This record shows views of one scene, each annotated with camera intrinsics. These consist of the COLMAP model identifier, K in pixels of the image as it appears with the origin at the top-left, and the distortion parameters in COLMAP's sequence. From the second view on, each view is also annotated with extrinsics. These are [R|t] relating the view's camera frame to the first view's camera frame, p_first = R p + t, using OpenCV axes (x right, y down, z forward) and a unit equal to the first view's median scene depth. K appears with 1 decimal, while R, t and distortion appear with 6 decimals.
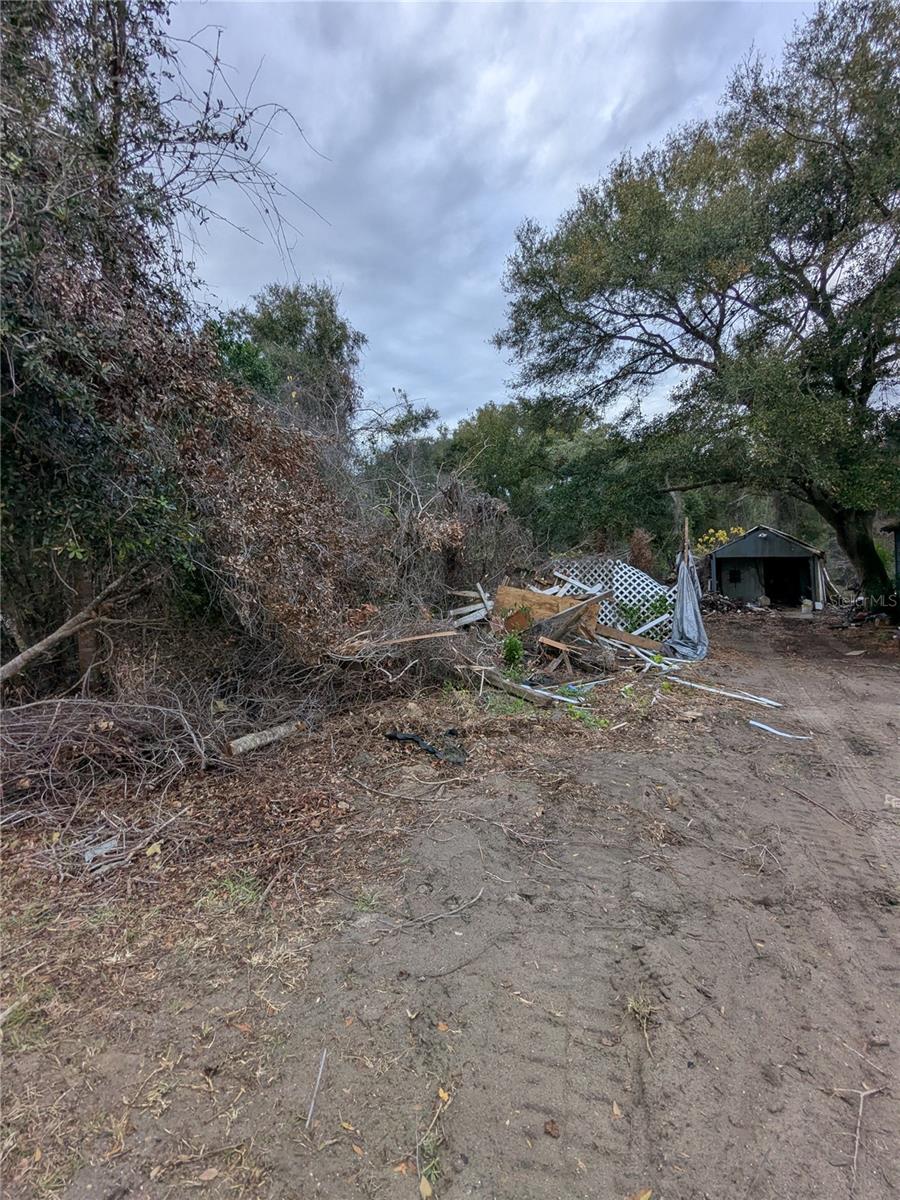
lens RADIAL K [[568.3, 0, 450.0], [0, 568.3, 599.0], [0, 0, 1]] dist [0.000976, 0.000771]
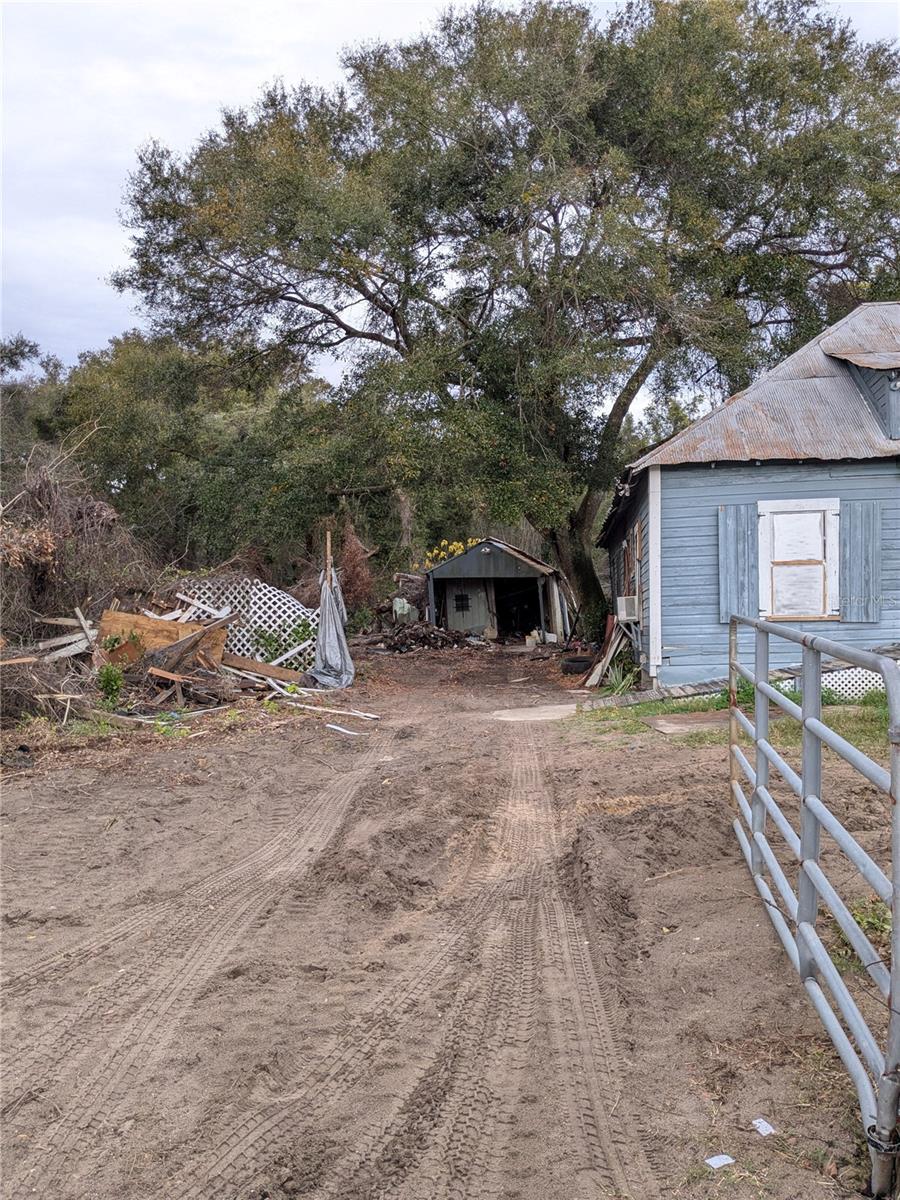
lens RADIAL K [[950.7, 0, 446.4], [0, 950.7, 594.5], [0, 0, 1]] dist [0.029609, -0.037489]
pose [[0.931321, -0.005663, 0.364156, 0.043232], [0.026570, 0.998271, -0.052429, 0.036440], [-0.363229, 0.058504, 0.929861, -0.421483]]
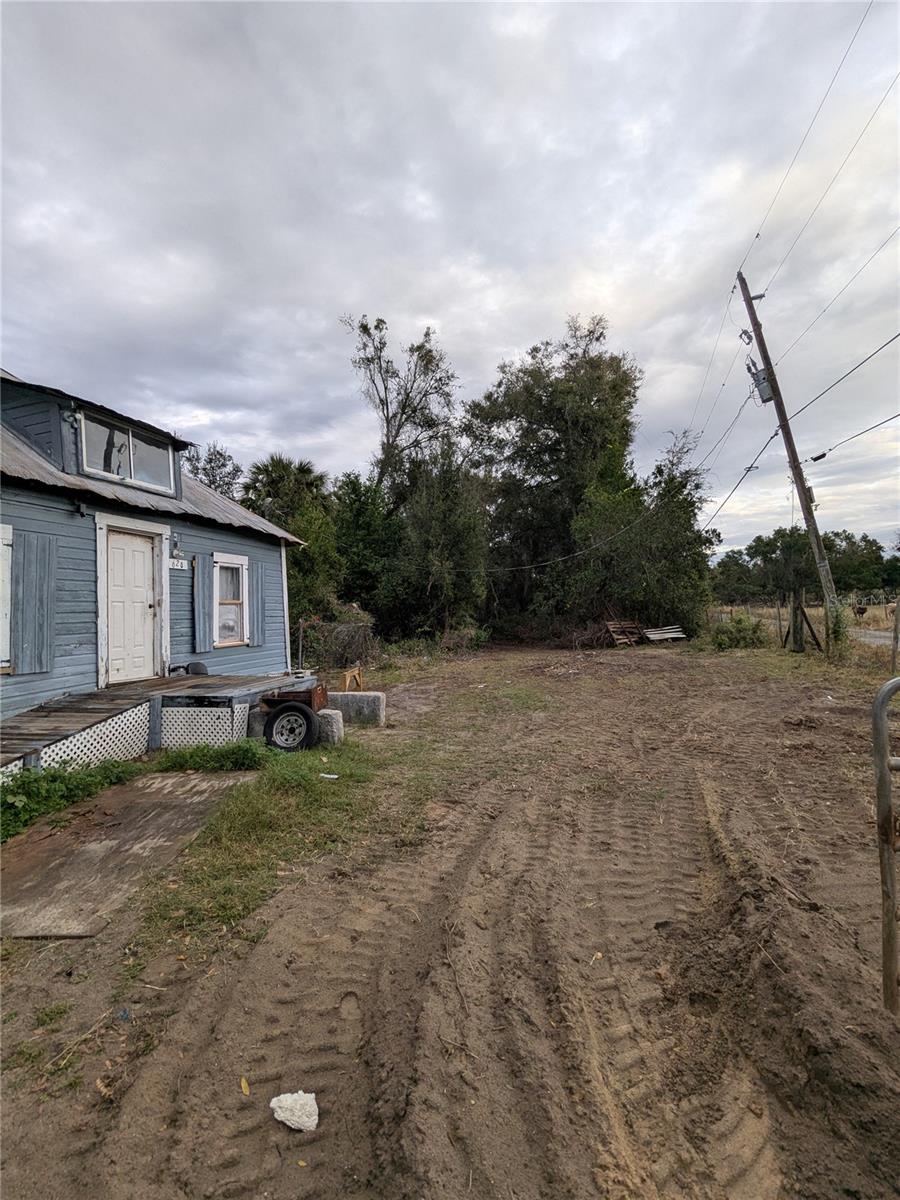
lens RADIAL K [[568.3, 0, 448.6], [0, 568.3, 600.8], [0, 0, 1]] dist [0.000976, 0.000771]
pose [[-0.247543, 0.034416, 0.968265, 0.245466], [0.076816, 0.996920, -0.015796, -0.009515], [-0.965827, 0.070468, -0.249425, 0.194281]]
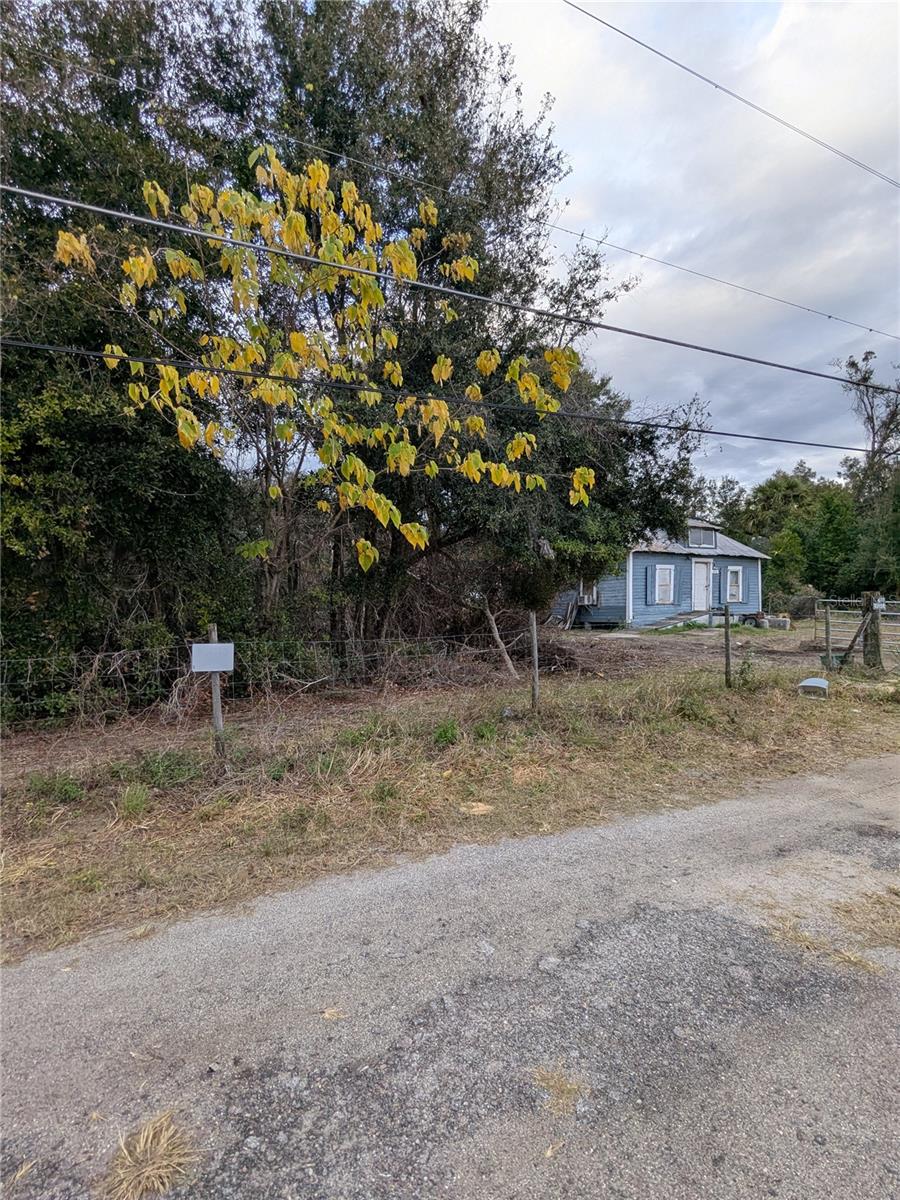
lens RADIAL K [[568.3, 0, 456.2], [0, 568.3, 599.7], [0, 0, 1]] dist [0.000976, 0.000771]
pose [[0.541871, -0.002252, 0.840459, -1.356004], [0.036551, 0.999113, -0.020888, 0.018371], [-0.839667, 0.042038, 0.541473, 0.002471]]
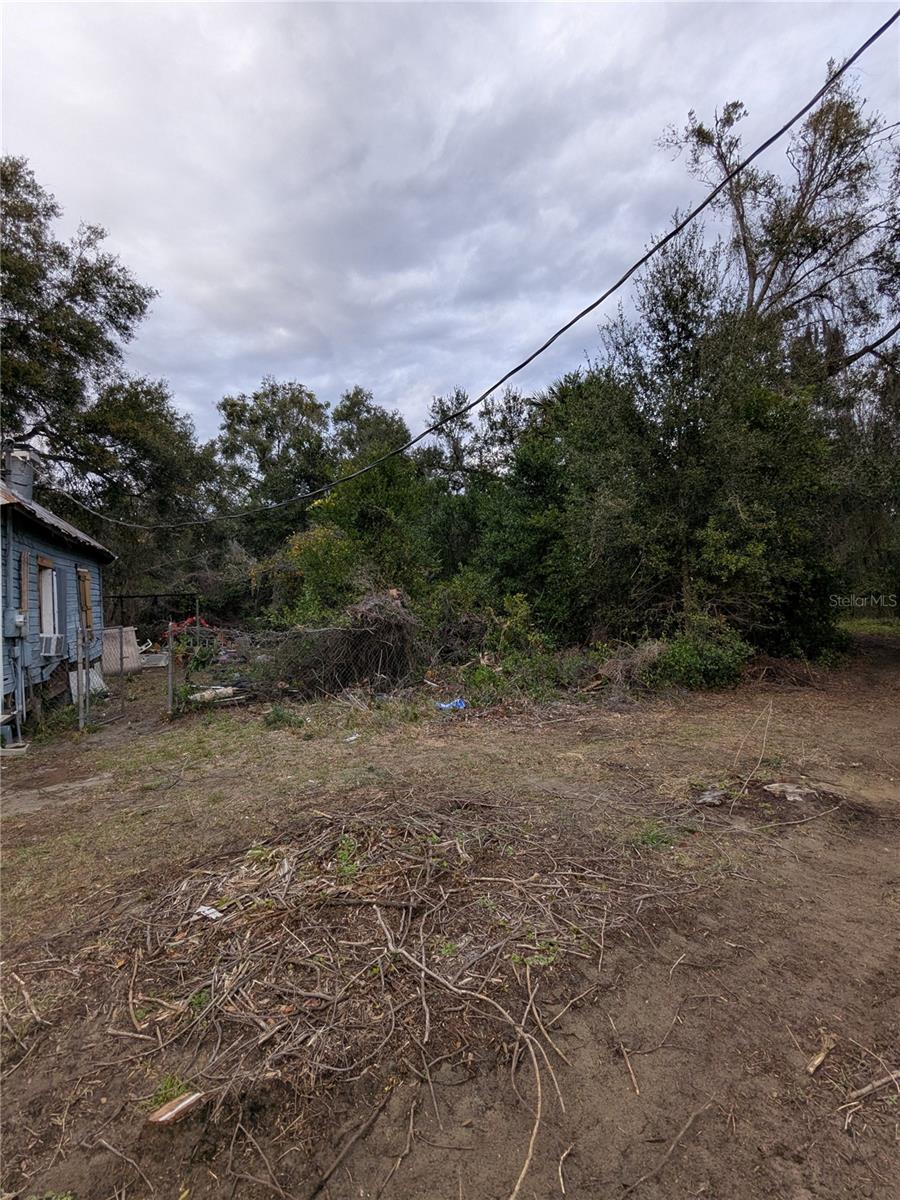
lens RADIAL K [[568.3, 0, 448.7], [0, 568.3, 599.2], [0, 0, 1]] dist [0.000976, 0.000771]
pose [[0.612644, -0.018612, 0.790140, 1.170748], [0.062767, 0.997711, -0.025166, -0.001320], [-0.787863, 0.065013, 0.612410, -0.610554]]
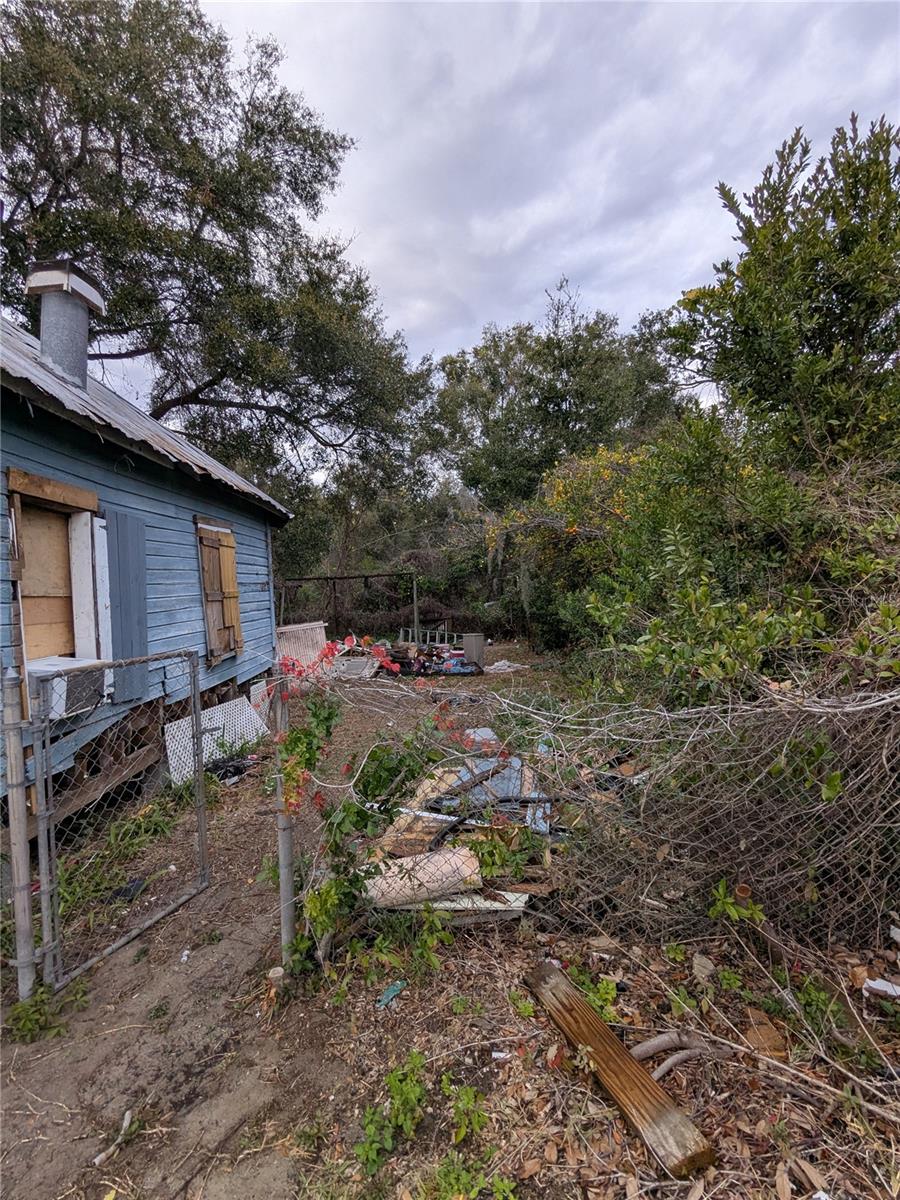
lens RADIAL K [[568.3, 0, 446.9], [0, 568.3, 596.9], [0, 0, 1]] dist [0.000976, 0.000771]
pose [[0.858548, -0.044109, 0.510833, 1.507876], [0.062897, 0.997828, -0.019551, -0.027831], [-0.508861, 0.048916, 0.859458, -0.033657]]
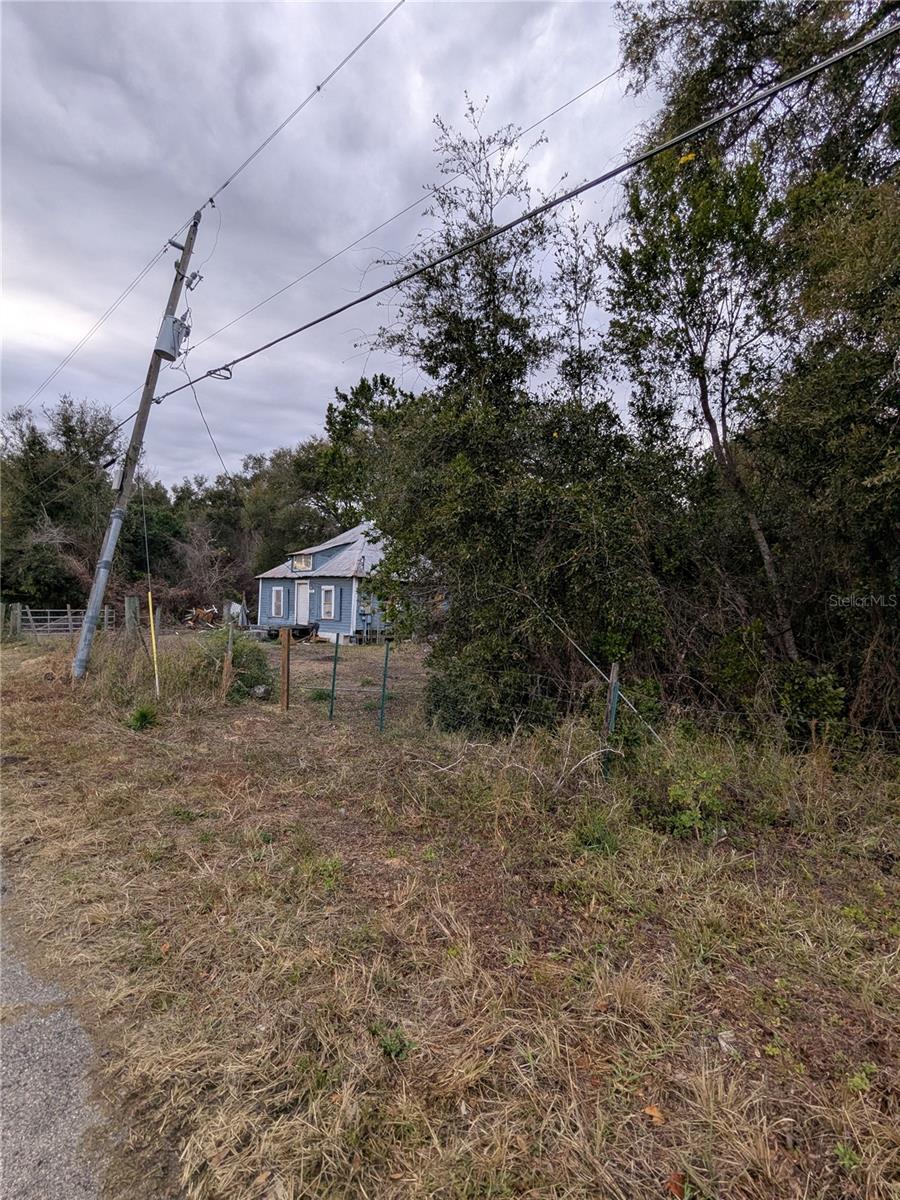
lens RADIAL K [[568.3, 0, 455.4], [0, 568.3, 600.6], [0, 0, 1]] dist [0.000976, 0.000771]
pose [[0.976390, 0.028452, -0.214134, 2.298982], [-0.041322, 0.997583, -0.055871, 0.056864], [0.212027, 0.063400, 0.975205, -2.011297]]
